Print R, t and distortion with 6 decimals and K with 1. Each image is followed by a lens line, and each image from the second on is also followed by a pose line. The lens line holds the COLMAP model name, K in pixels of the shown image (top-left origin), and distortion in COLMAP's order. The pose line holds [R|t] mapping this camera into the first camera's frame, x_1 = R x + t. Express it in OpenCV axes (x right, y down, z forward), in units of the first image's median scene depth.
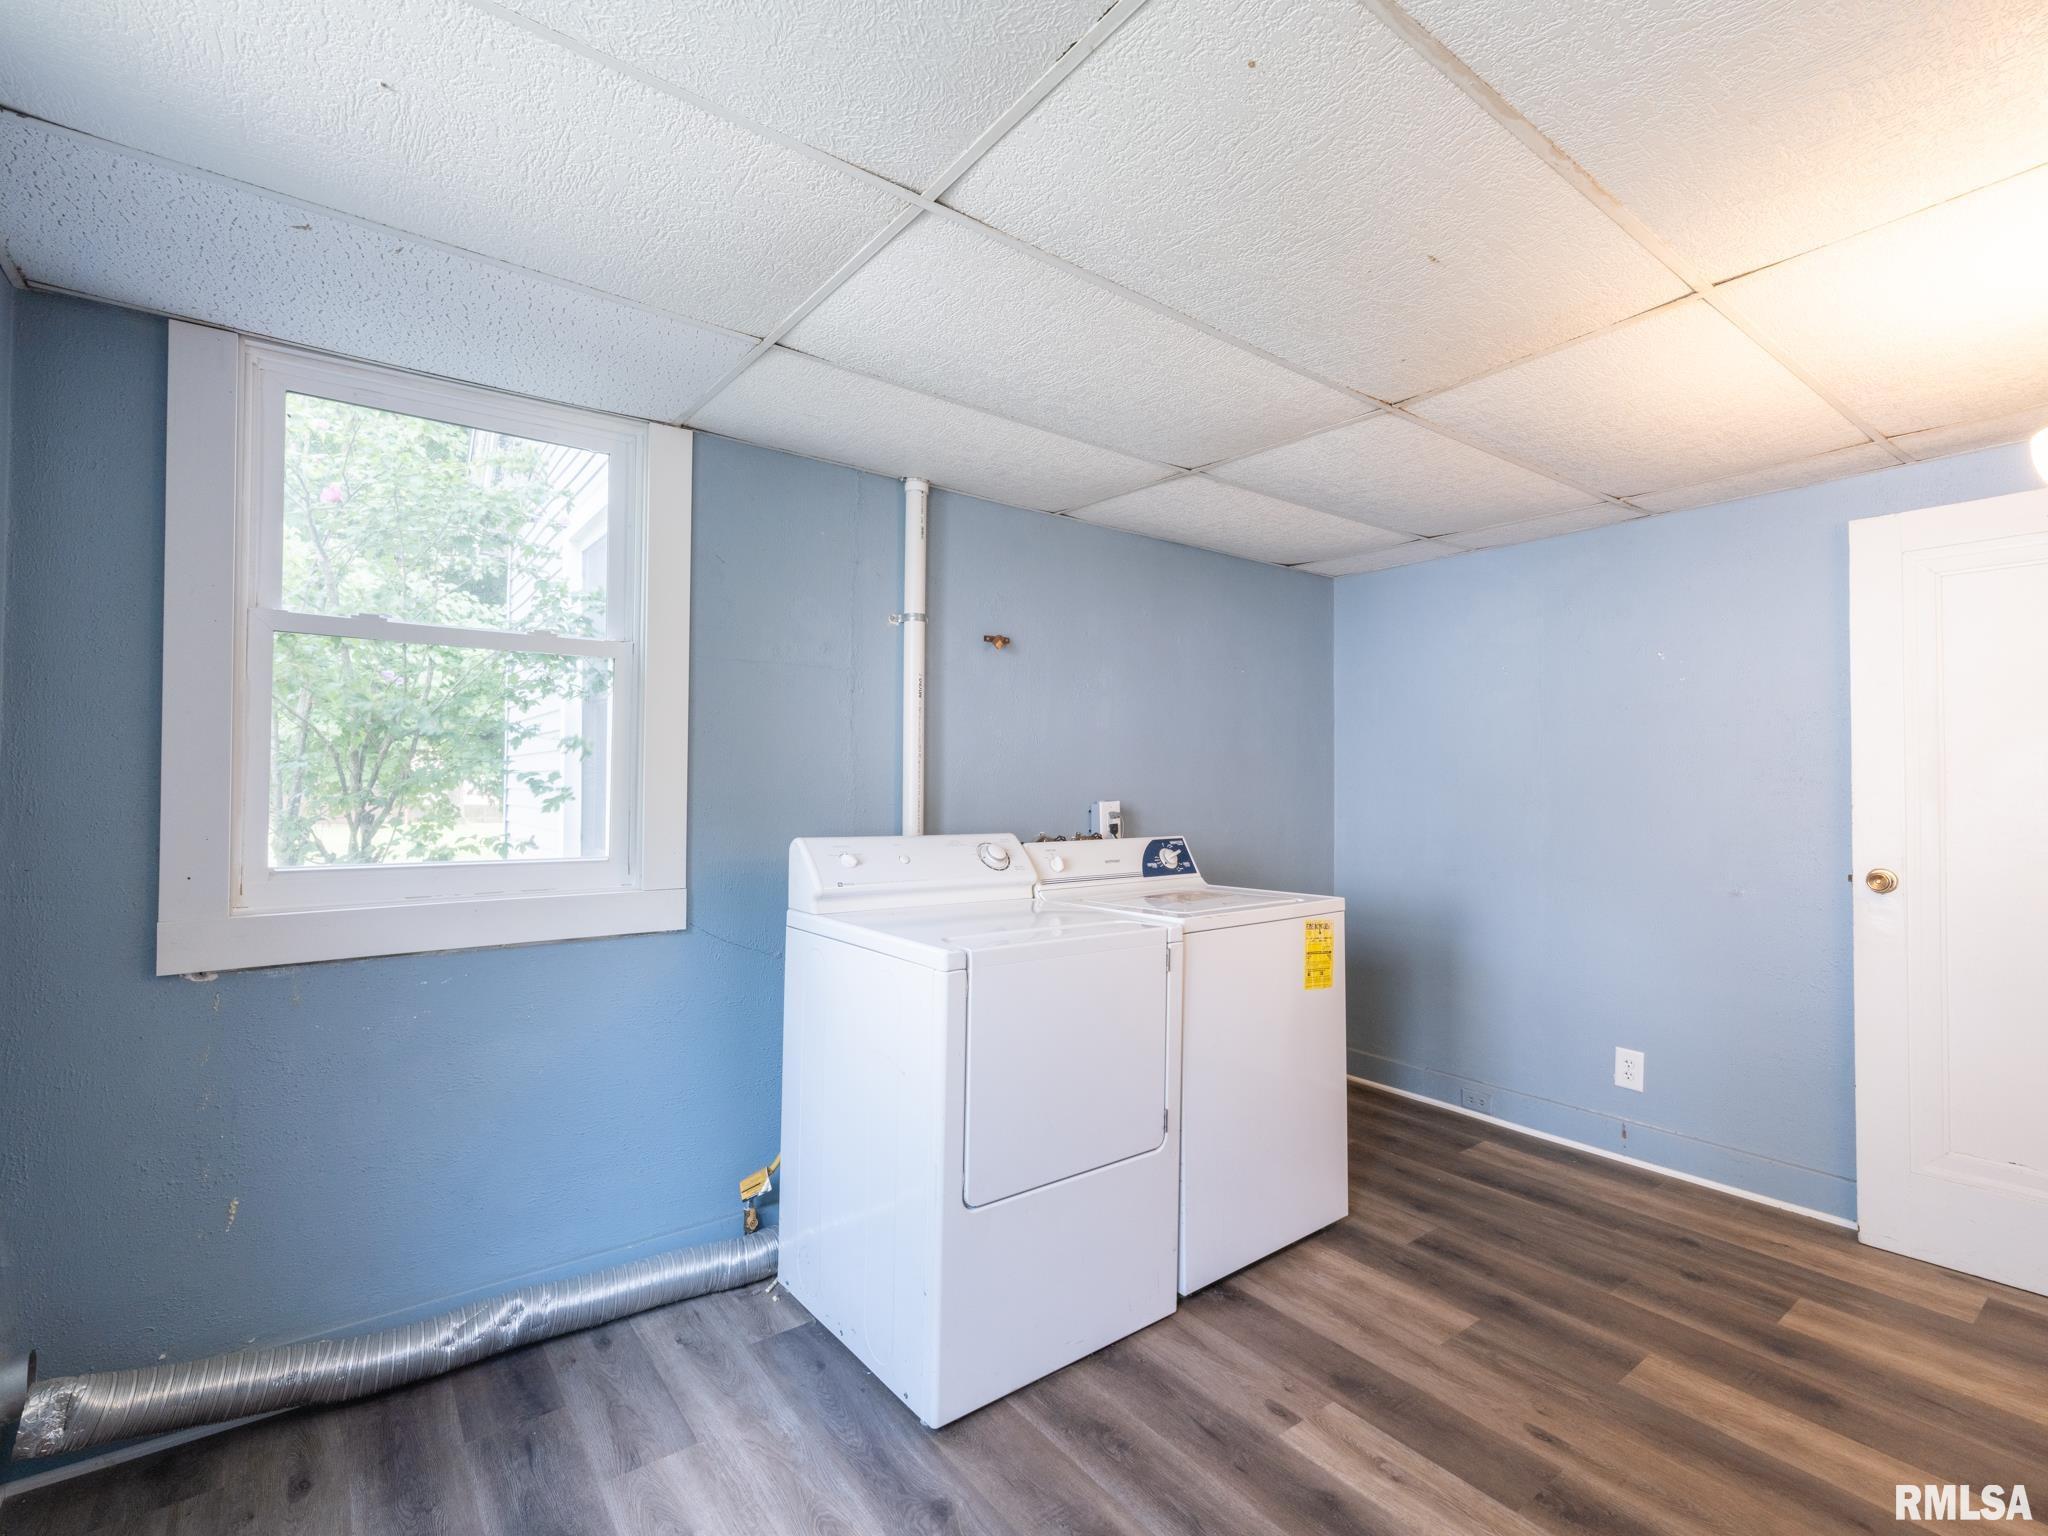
lens RADIAL K [[945.2, 0, 1030.6], [0, 945.2, 769.4], [0, 0, 1]] dist [-0.003365, -0.000506]
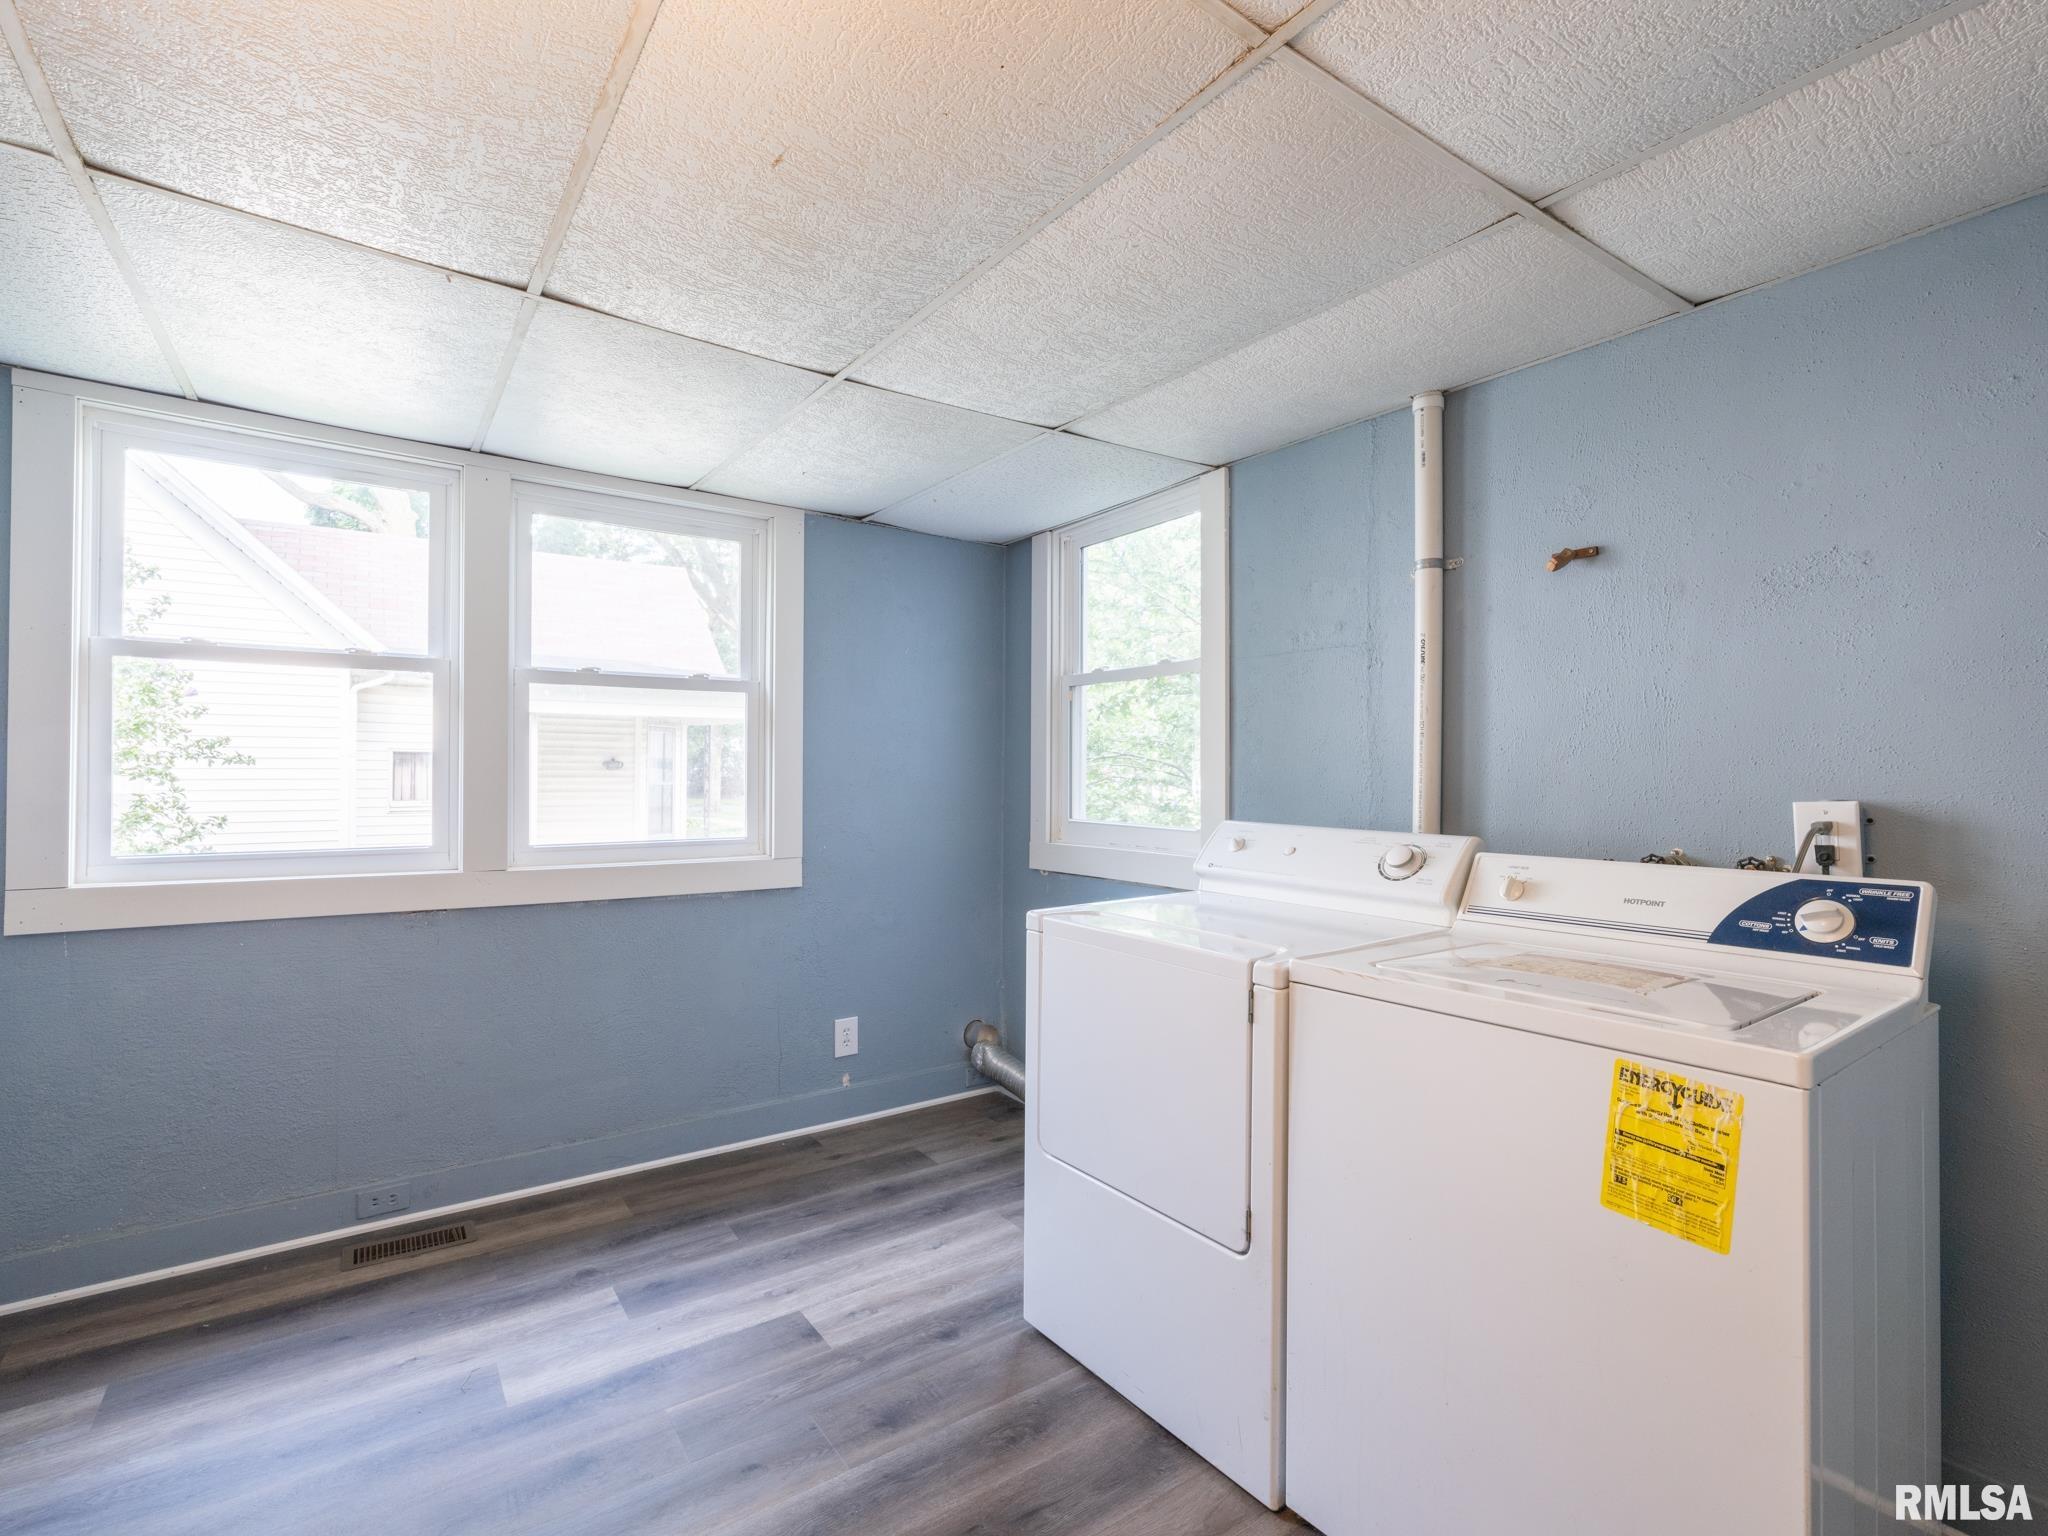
lens RADIAL K [[952.1, 0, 1029.6], [0, 952.1, 768.0], [0, 0, 1]] dist [-0.001122, 0.000353]
pose [[-0.022345, -0.011554, -0.999684, 0.745730], [0.011101, 0.999869, -0.011804, 0.021105], [0.999689, -0.011362, -0.022213, 0.714531]]
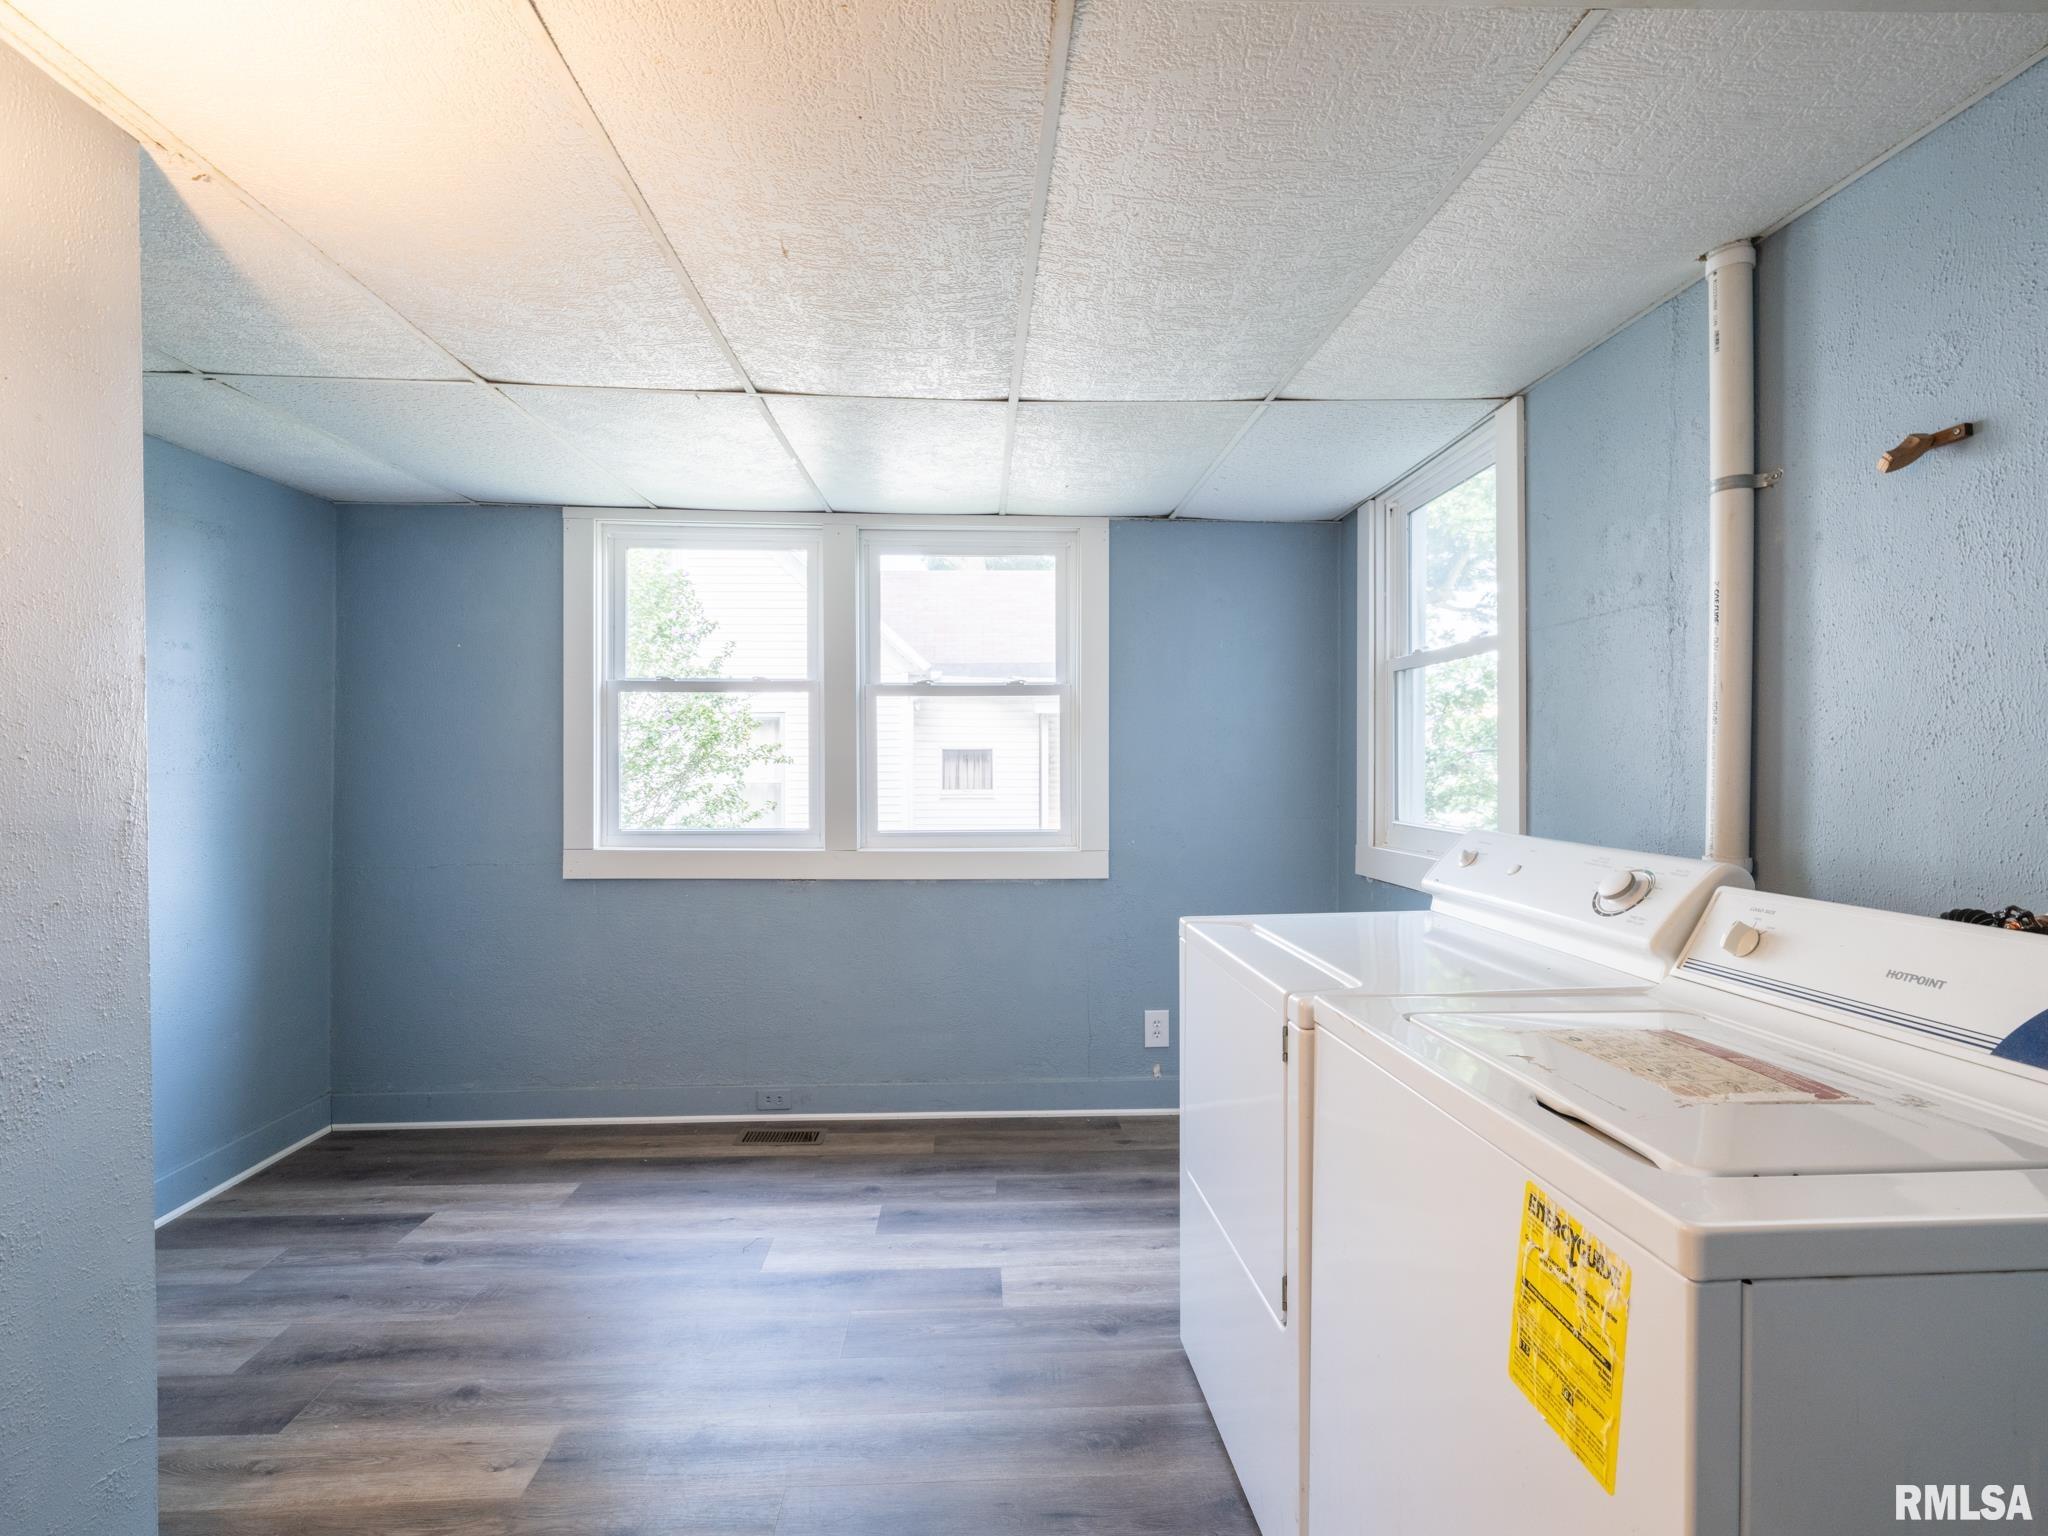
lens RADIAL K [[956.0, 0, 1027.7], [0, 956.0, 768.0], [0, 0, 1]] dist [-0.003450, 0.001122]
pose [[-0.555818, -0.000779, -0.831304, 0.653341], [0.010610, 0.999911, -0.008031, 0.016379], [0.831236, -0.013284, -0.555760, 1.023290]]
